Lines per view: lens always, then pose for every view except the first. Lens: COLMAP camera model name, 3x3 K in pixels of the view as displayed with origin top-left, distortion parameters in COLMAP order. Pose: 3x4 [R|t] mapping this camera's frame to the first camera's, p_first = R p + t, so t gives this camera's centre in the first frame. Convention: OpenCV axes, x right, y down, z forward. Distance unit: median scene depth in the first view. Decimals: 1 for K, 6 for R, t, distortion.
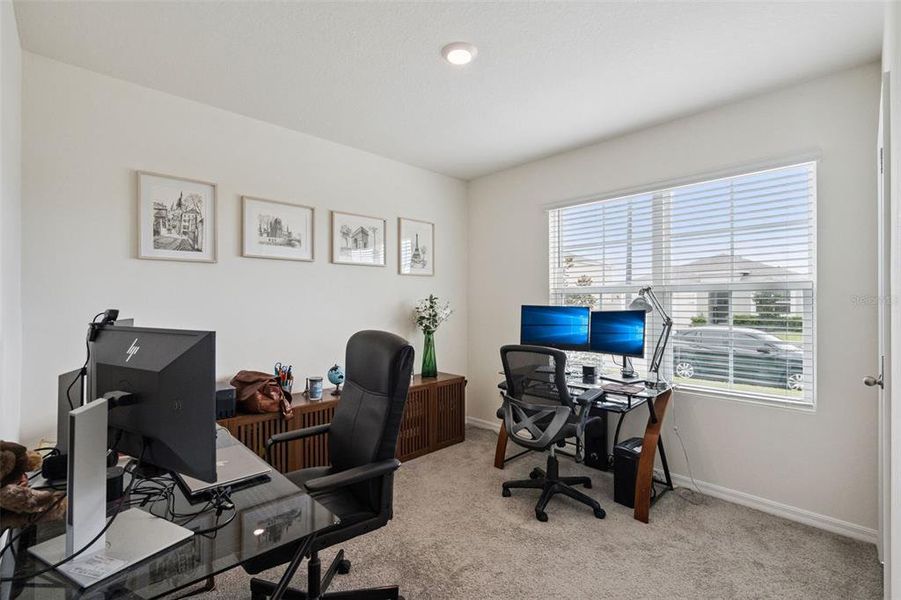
lens RADIAL K [[412.6, 0, 443.0], [0, 412.6, 297.6], [0, 0, 1]] dist [-0.004309, 0.001255]
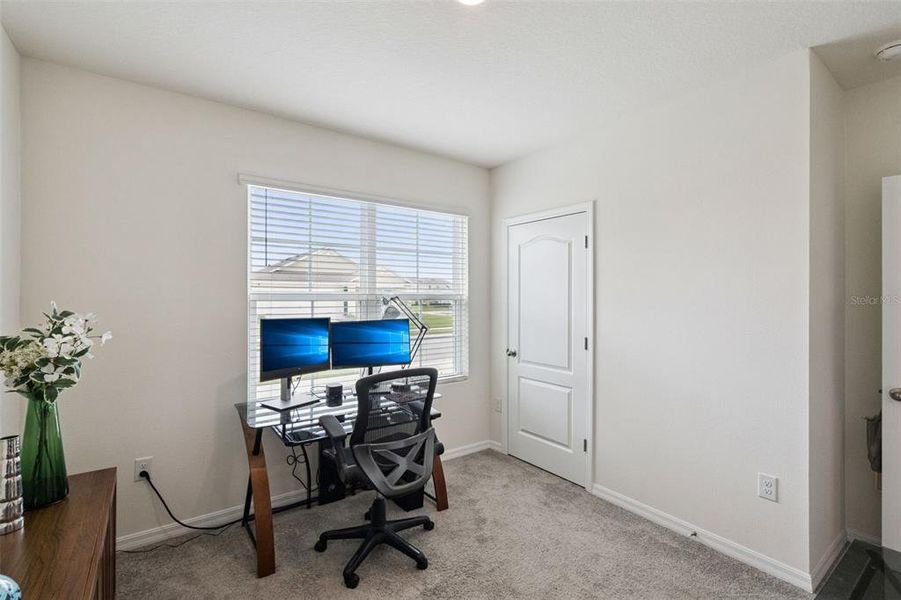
lens RADIAL K [[412.6, 0, 444.8], [0, 412.6, 302.3], [0, 0, 1]] dist [-0.004309, 0.001255]
pose [[0.128878, -0.004286, 0.991651, -0.553014], [-0.007434, 0.999958, 0.005288, -0.017463], [-0.991633, -0.008054, 0.128841, 0.772837]]
